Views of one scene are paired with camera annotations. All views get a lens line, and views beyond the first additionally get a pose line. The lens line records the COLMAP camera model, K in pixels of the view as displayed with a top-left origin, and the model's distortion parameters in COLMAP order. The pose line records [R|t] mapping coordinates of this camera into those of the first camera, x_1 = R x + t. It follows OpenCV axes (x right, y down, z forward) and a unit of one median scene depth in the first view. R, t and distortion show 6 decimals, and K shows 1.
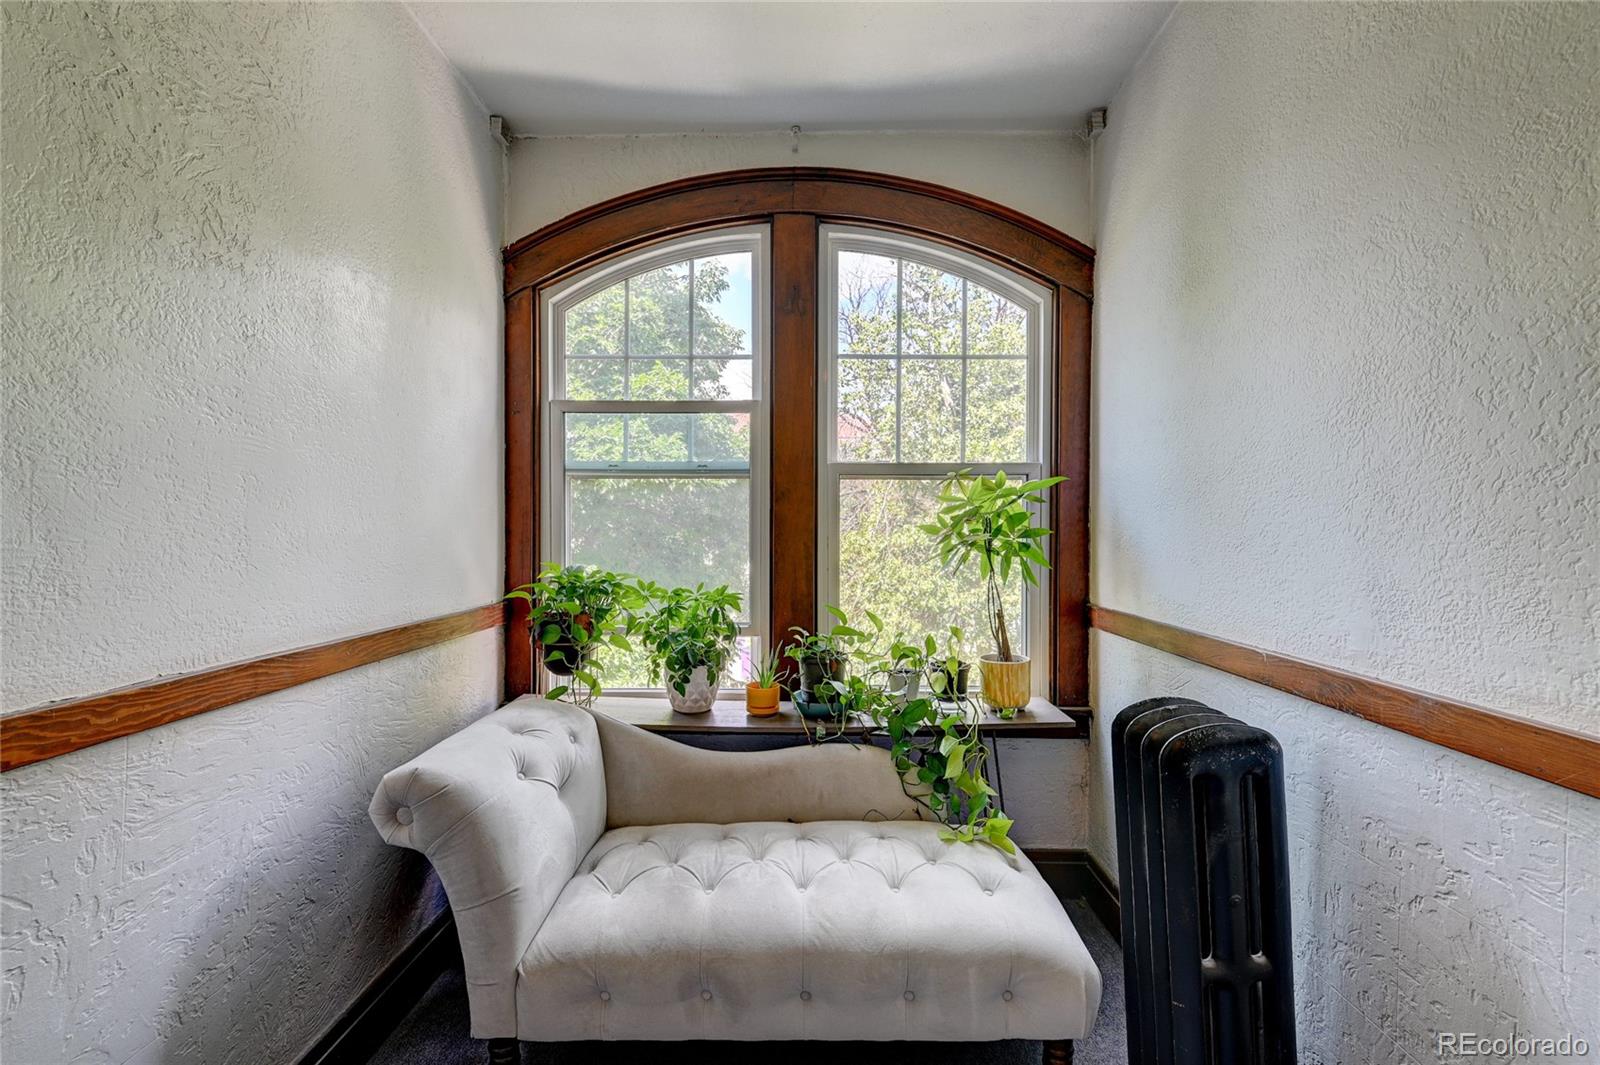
lens RADIAL K [[682.5, 0, 798.3], [0, 682.5, 533.2], [0, 0, 1]] dist [0.013546, -0.007228]
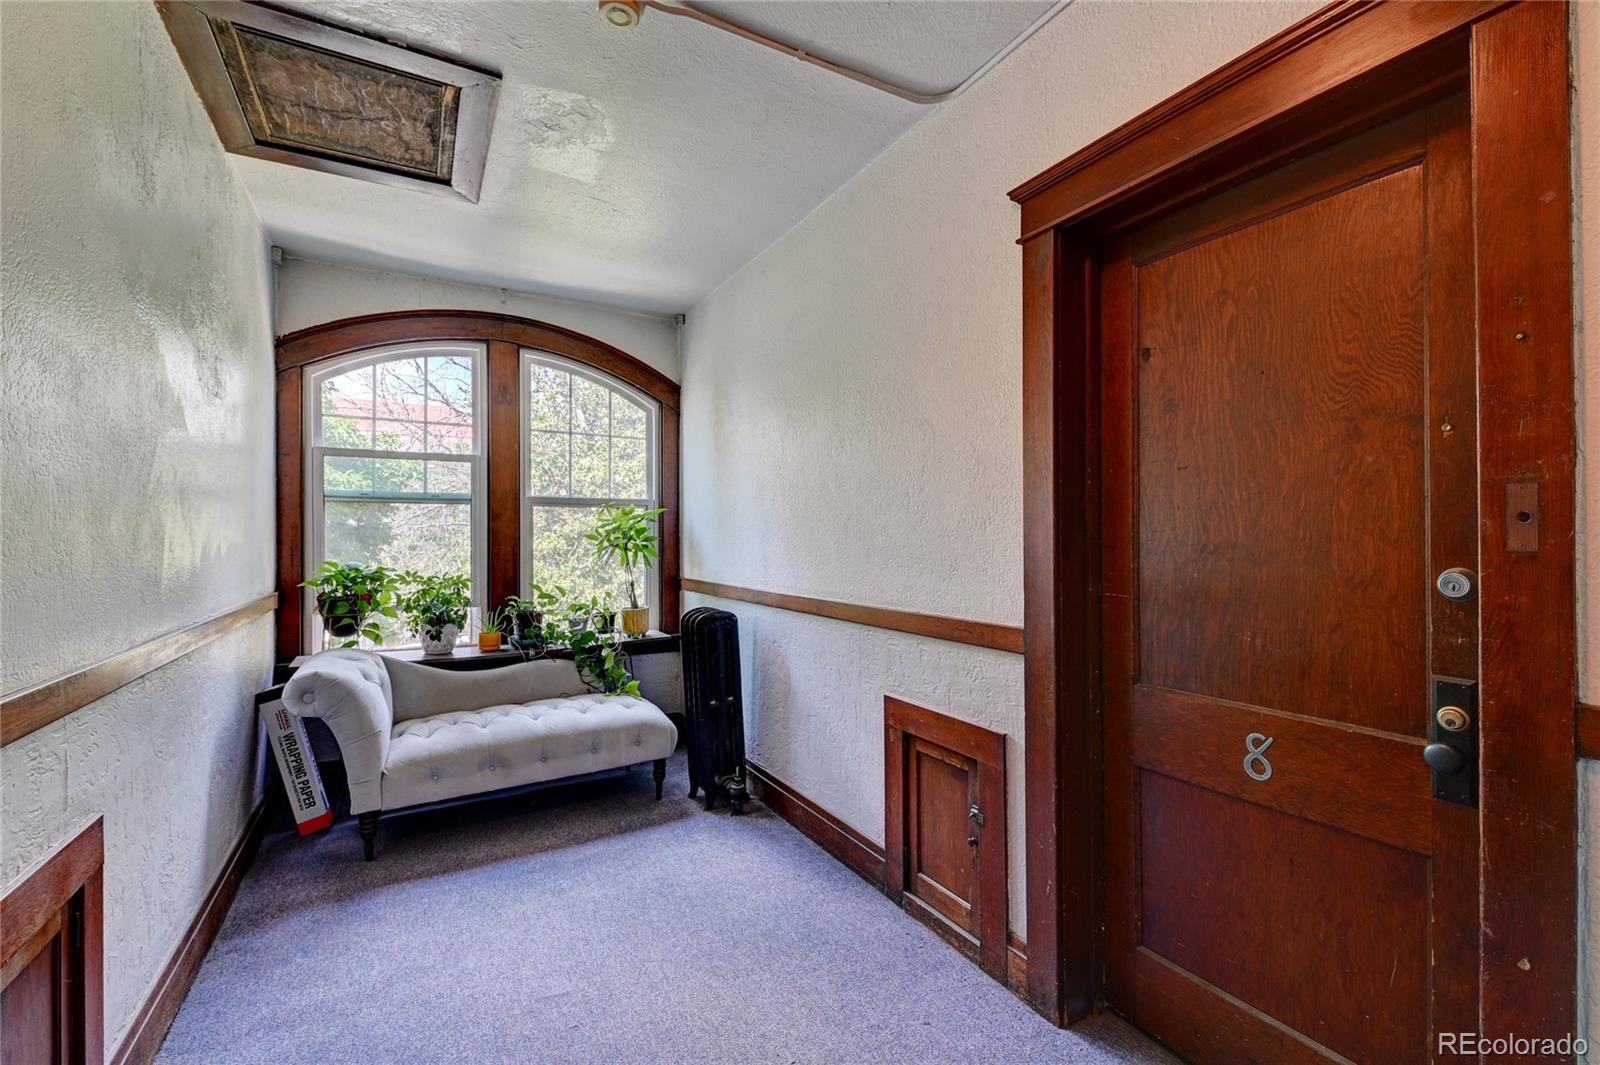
lens RADIAL K [[682.5, 0, 801.5], [0, 682.5, 535.4], [0, 0, 1]] dist [0.013546, -0.007228]
pose [[0.858000, -0.005090, 0.513625, -0.248945], [0.008072, 0.999961, -0.003575, -0.000375], [-0.513587, 0.007213, 0.858007, -0.783895]]
